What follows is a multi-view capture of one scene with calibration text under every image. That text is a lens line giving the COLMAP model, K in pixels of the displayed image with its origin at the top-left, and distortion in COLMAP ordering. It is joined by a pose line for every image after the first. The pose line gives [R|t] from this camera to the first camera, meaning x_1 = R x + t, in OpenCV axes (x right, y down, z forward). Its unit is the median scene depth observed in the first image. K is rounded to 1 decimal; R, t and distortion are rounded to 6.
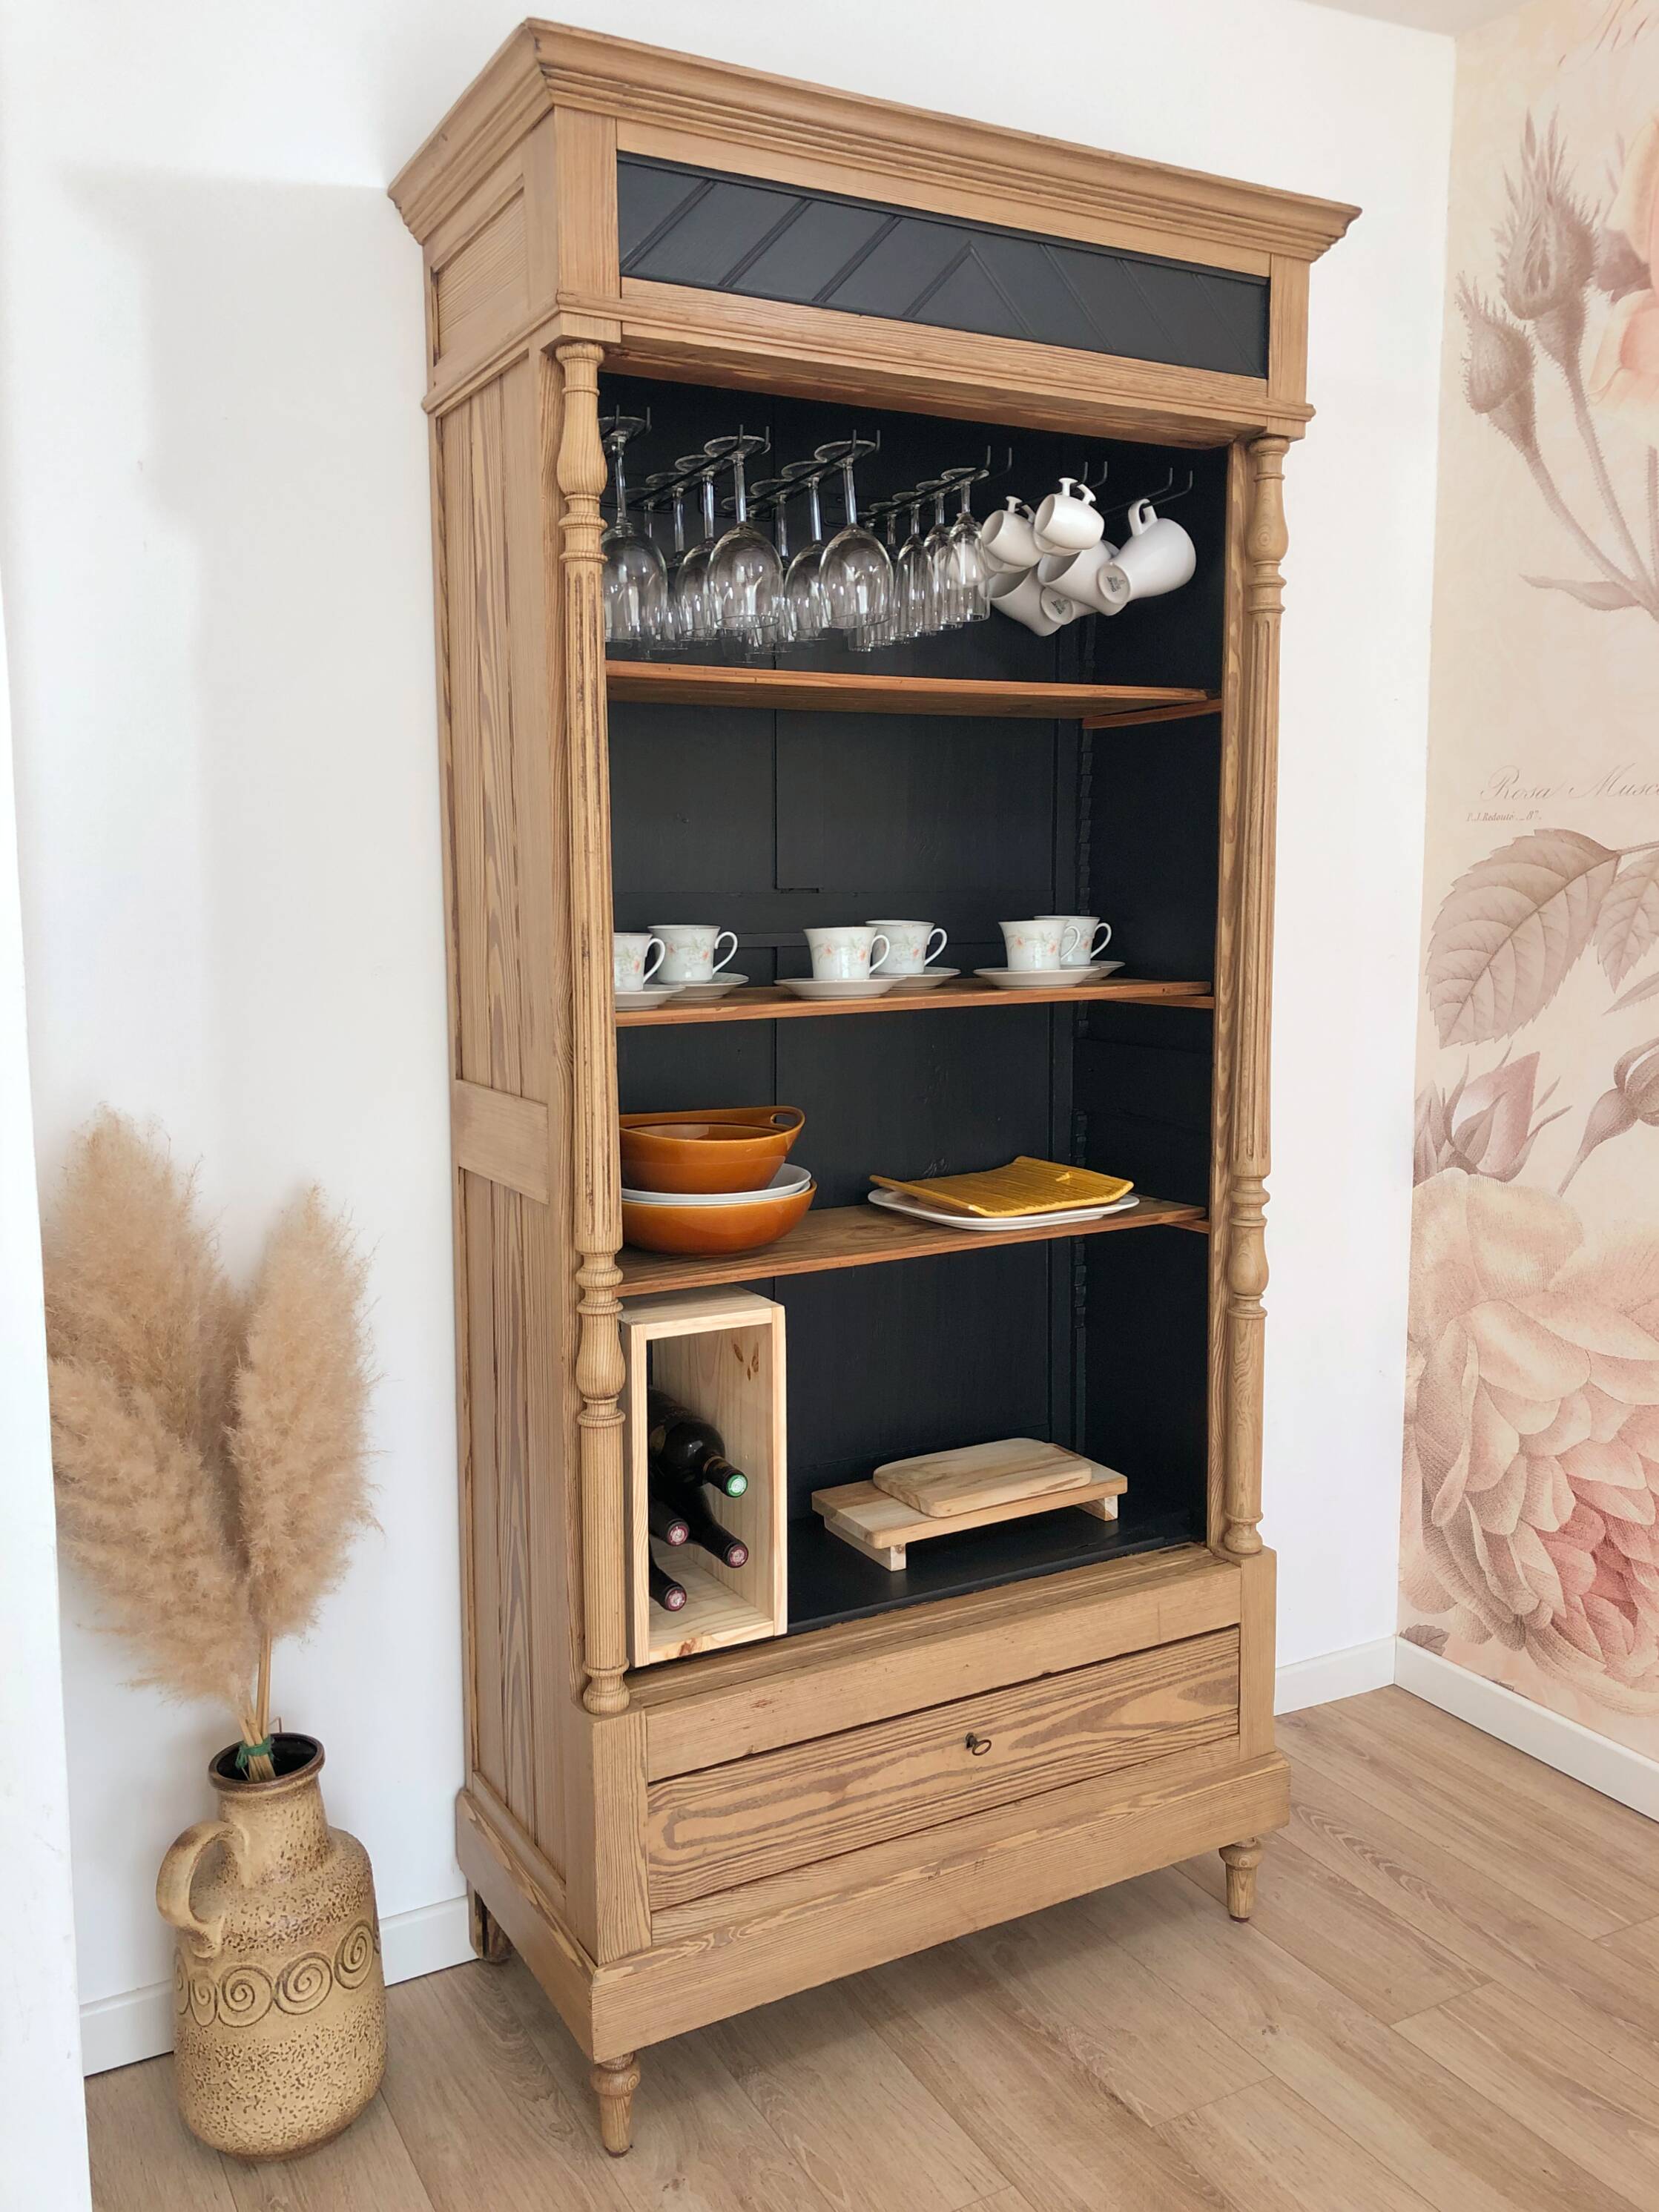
lens RADIAL K [[1816.1, 0, 821.2], [0, 1816.1, 1087.8], [0, 0, 1]] dist [0.044631, -0.040180]
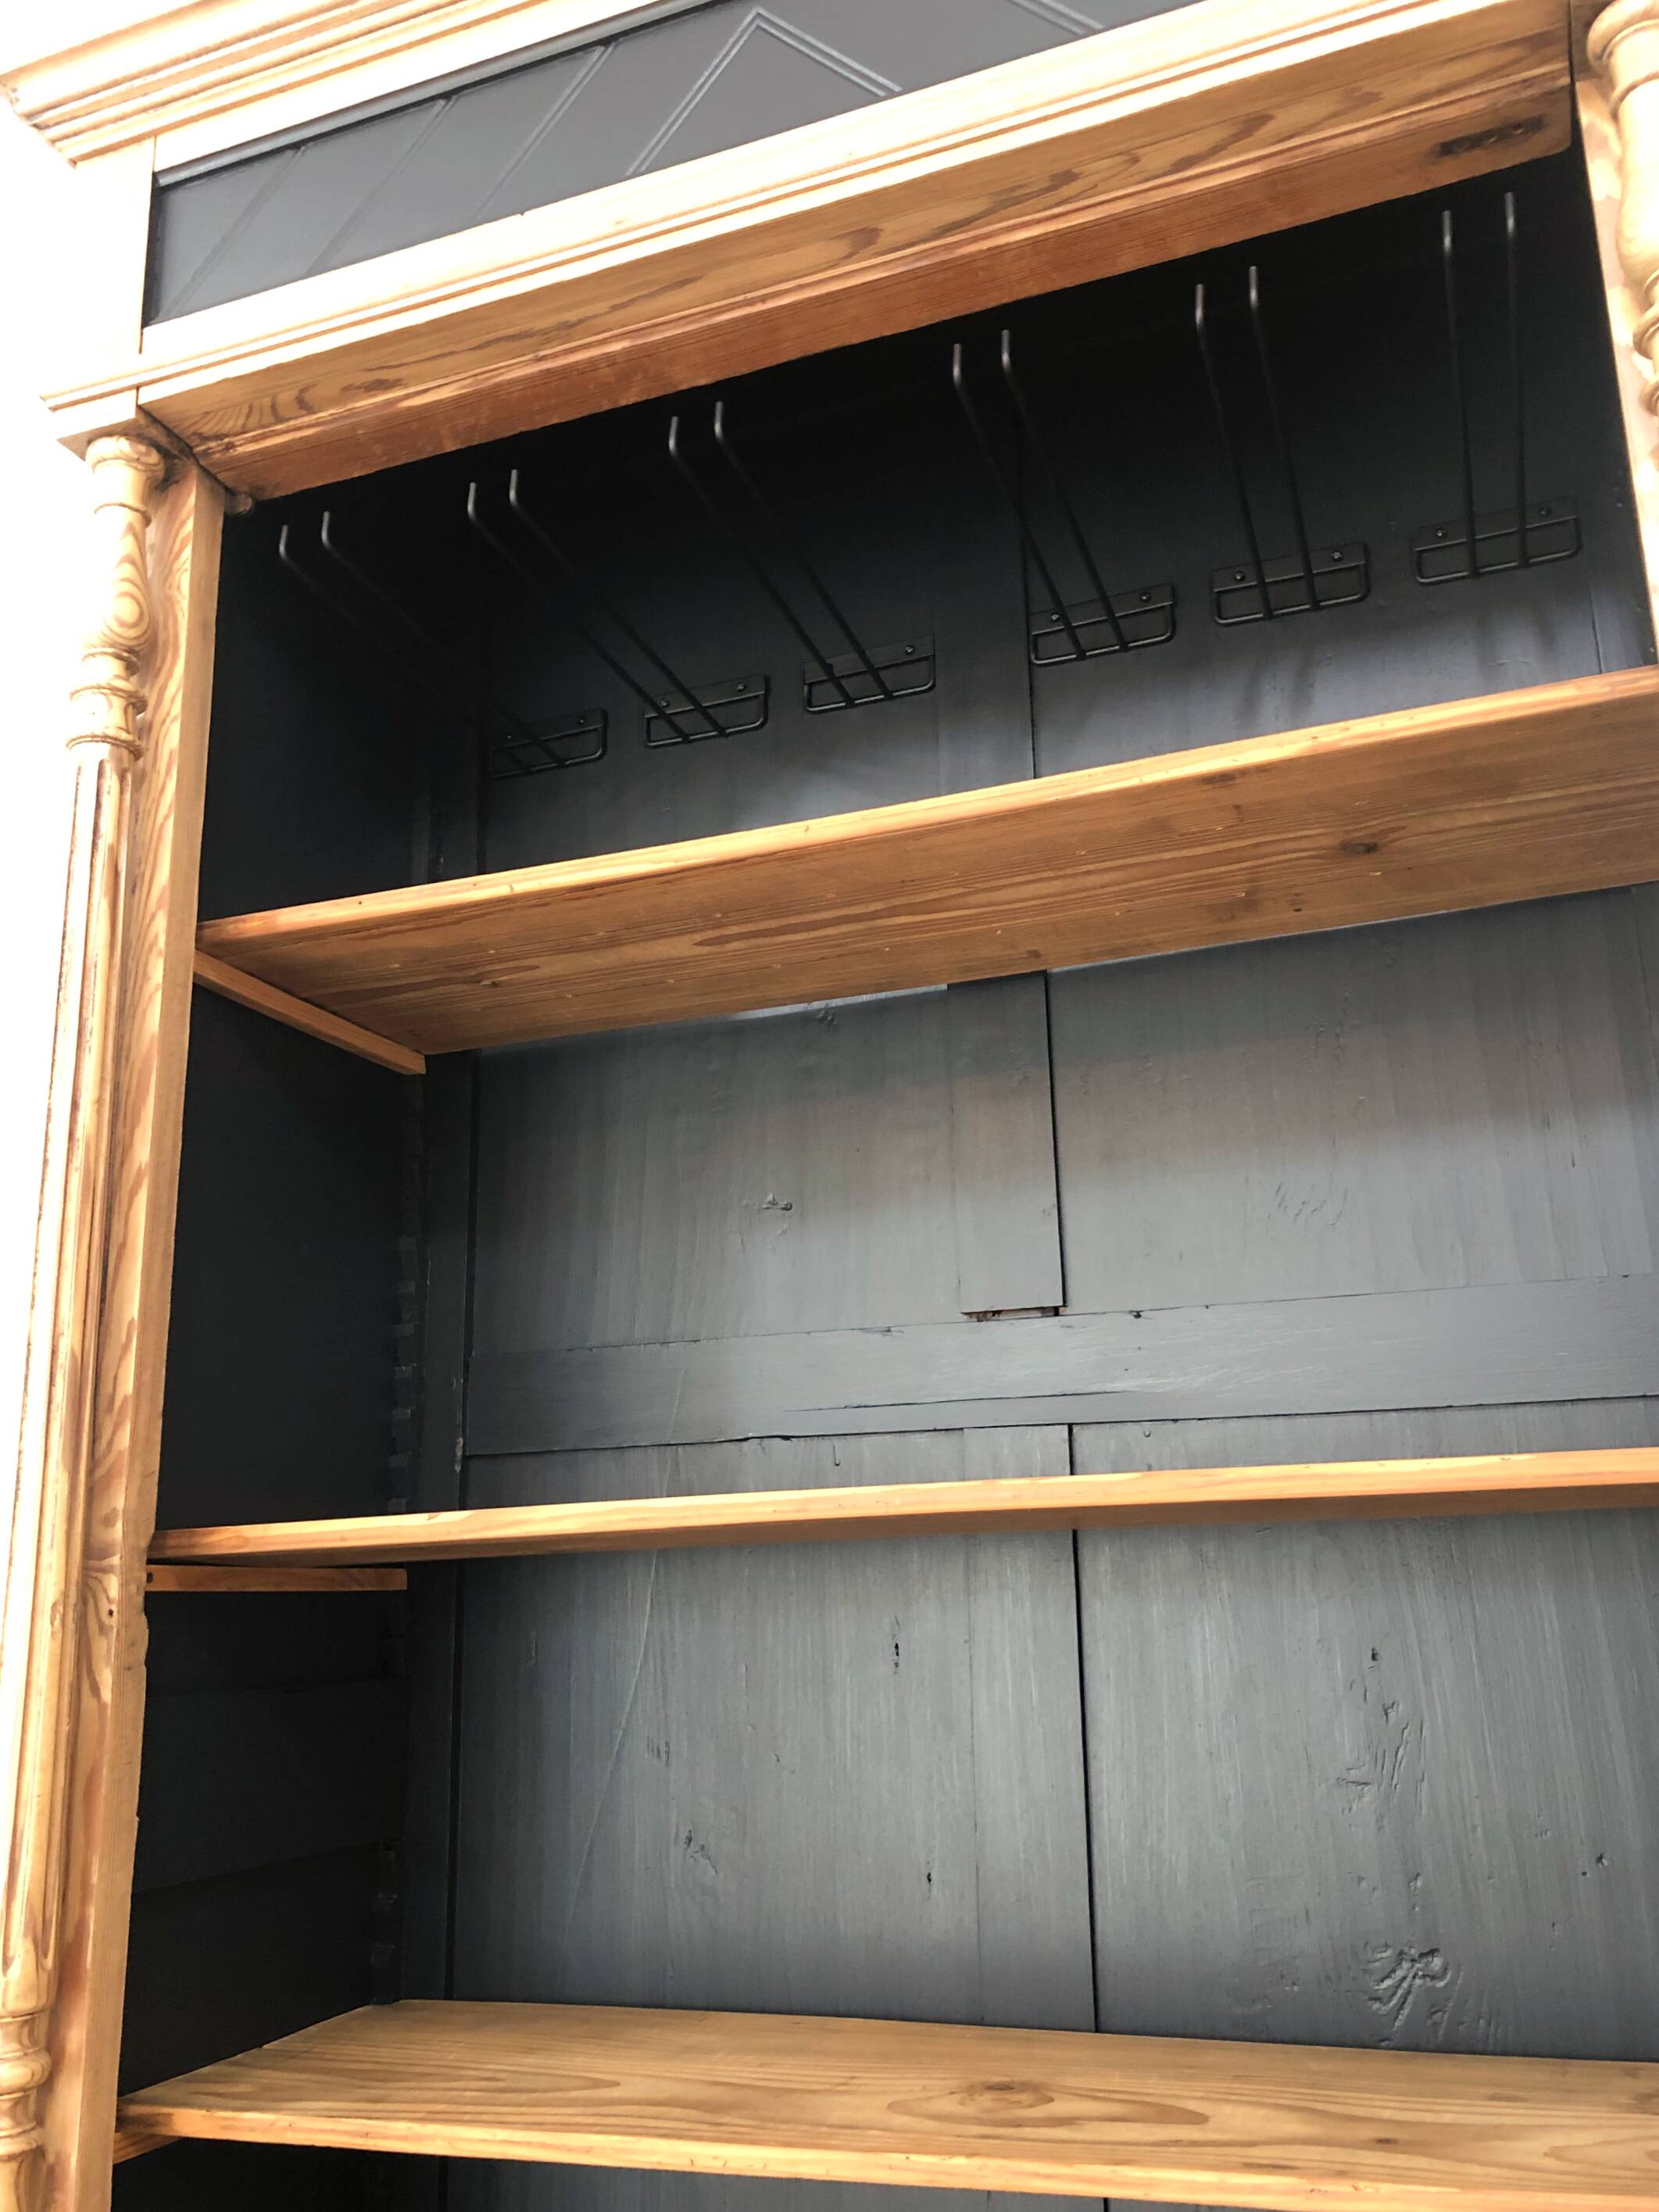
lens RADIAL K [[1857.2, 0, 818.0], [0, 1857.2, 1100.7], [0, 0, 1]] dist [0.033831, -0.023751]
pose [[0.643611, -0.208058, -0.736530, 0.380908], [-0.068113, 0.942951, -0.325889, 0.007149], [0.762316, 0.259913, 0.592722, 0.700681]]
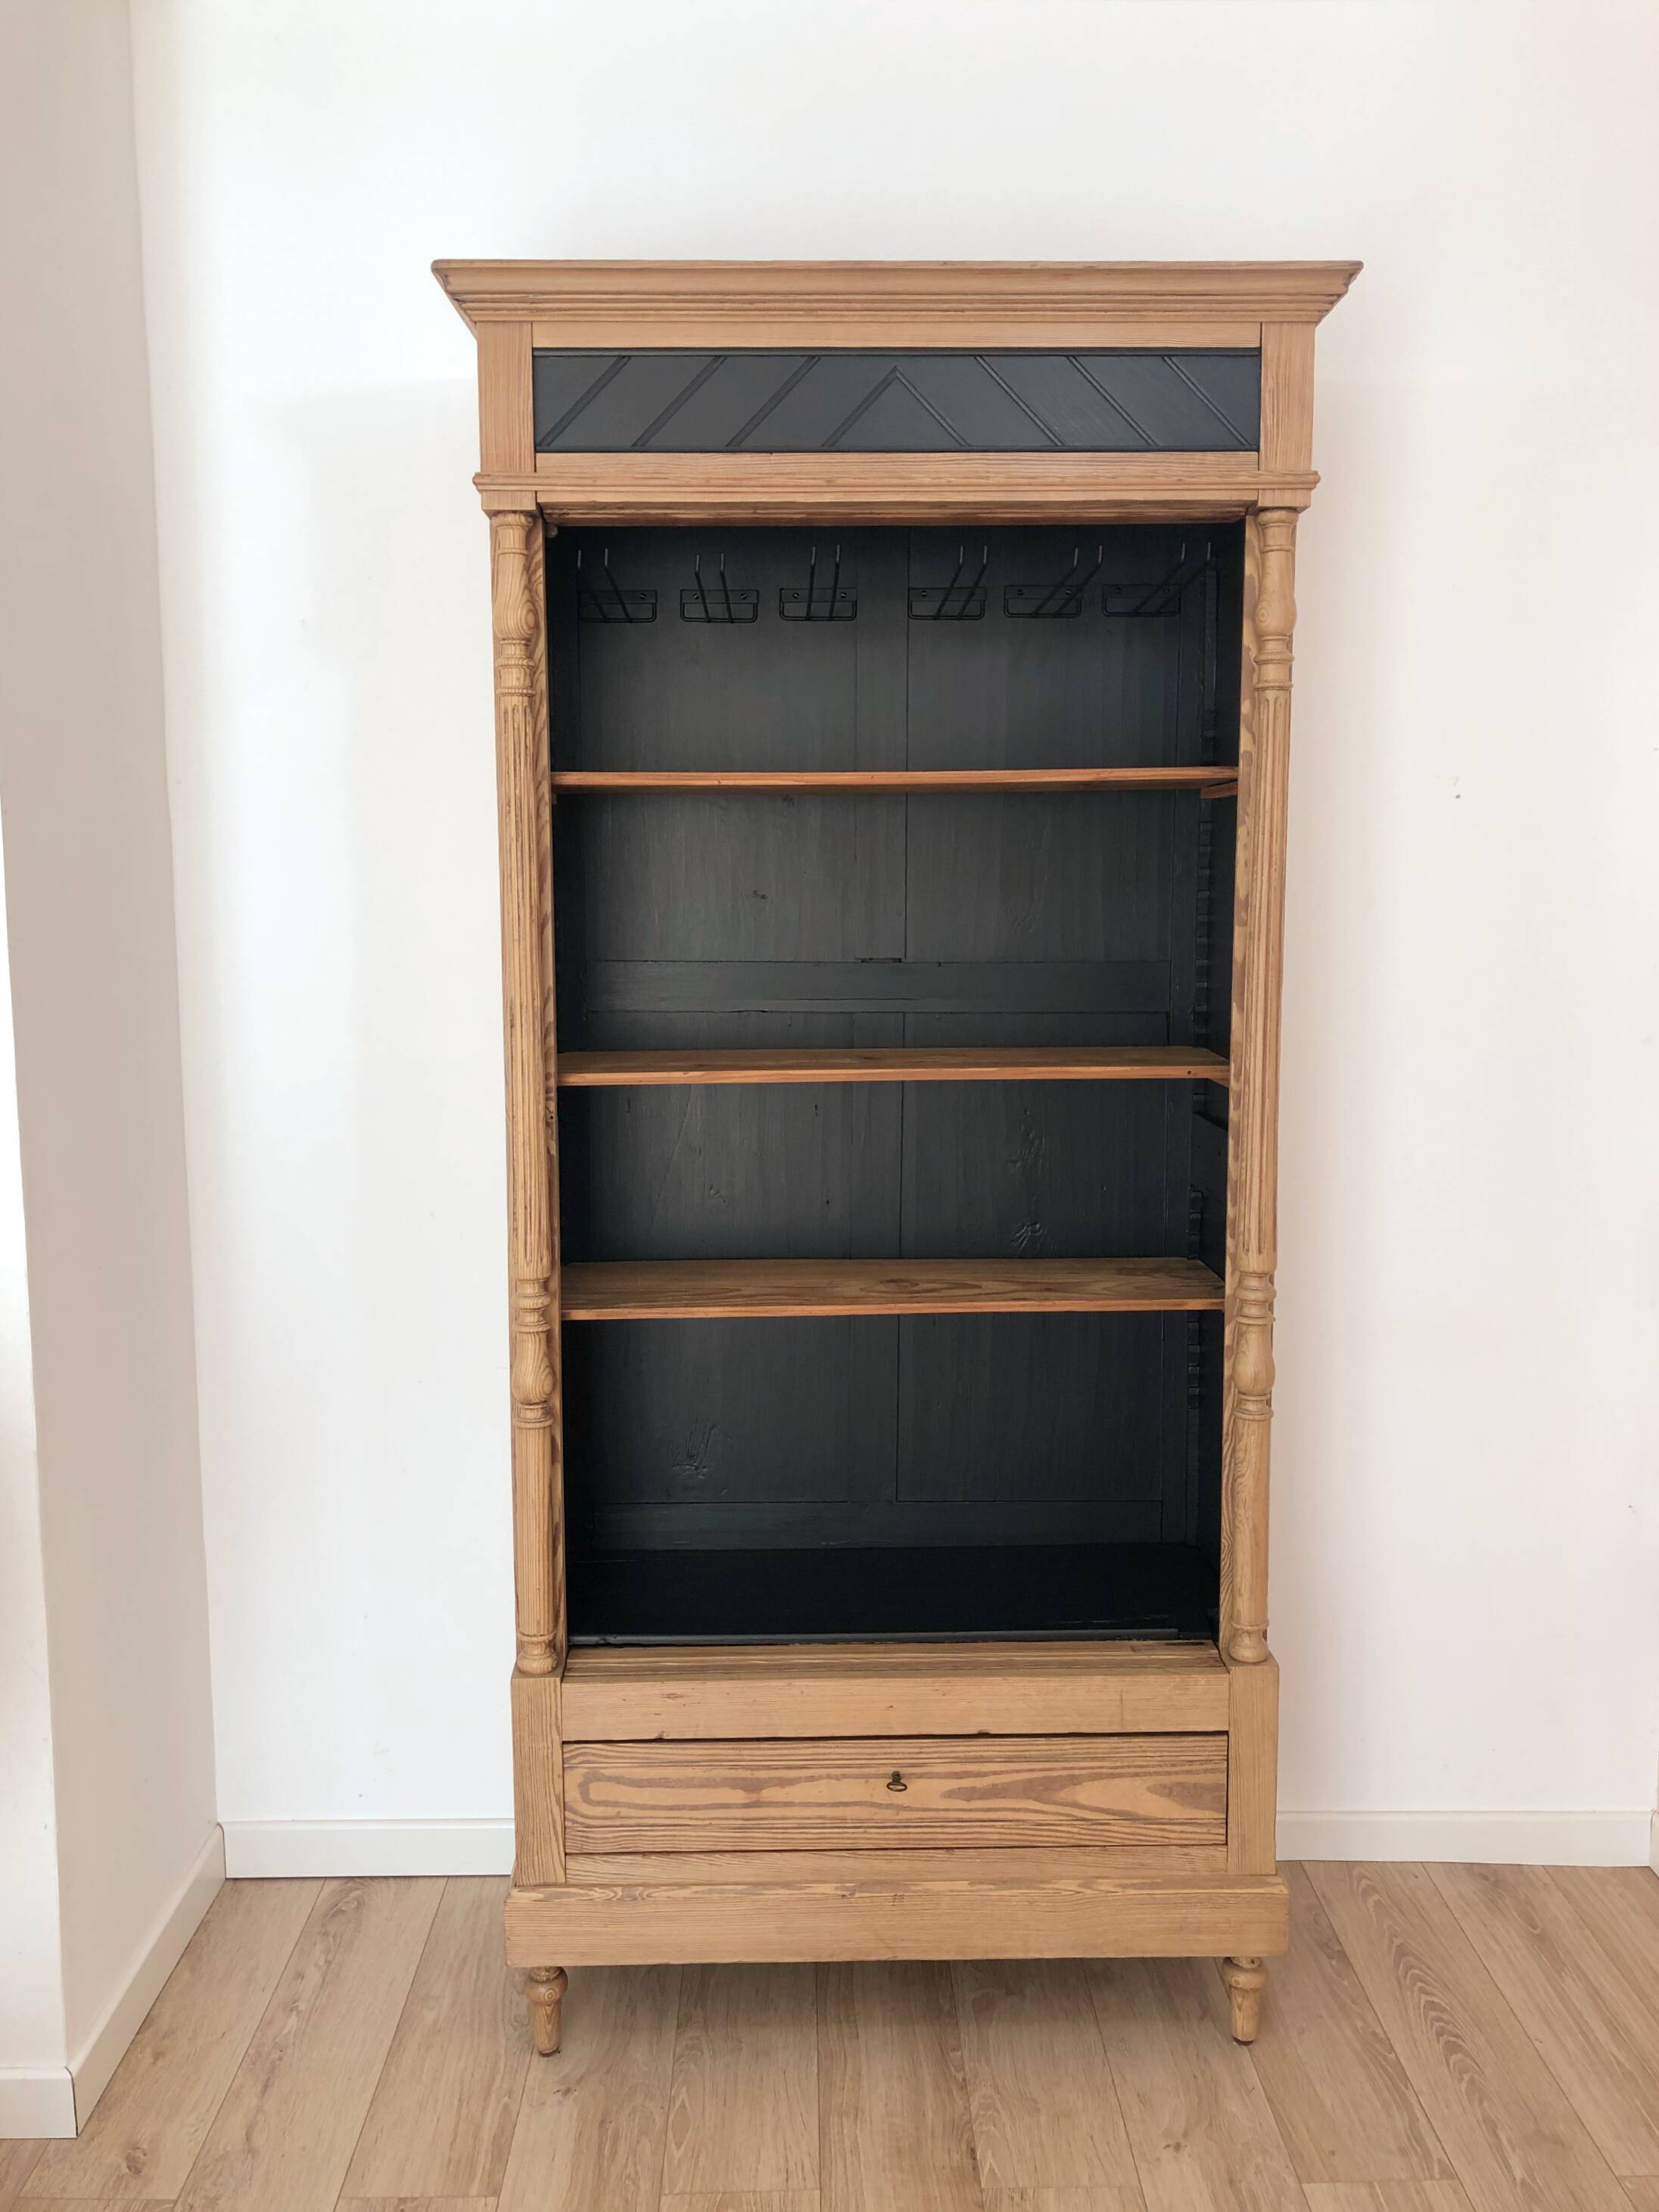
lens RADIAL K [[1857.2, 0, 816.2], [0, 1857.2, 1088.5], [0, 0, 1]] dist [0.033831, -0.023751]
pose [[0.883712, 0.057916, -0.464435, 0.512240], [-0.057127, 0.998242, 0.015785, -0.053150], [0.464533, 0.012582, 0.885467, 0.022144]]
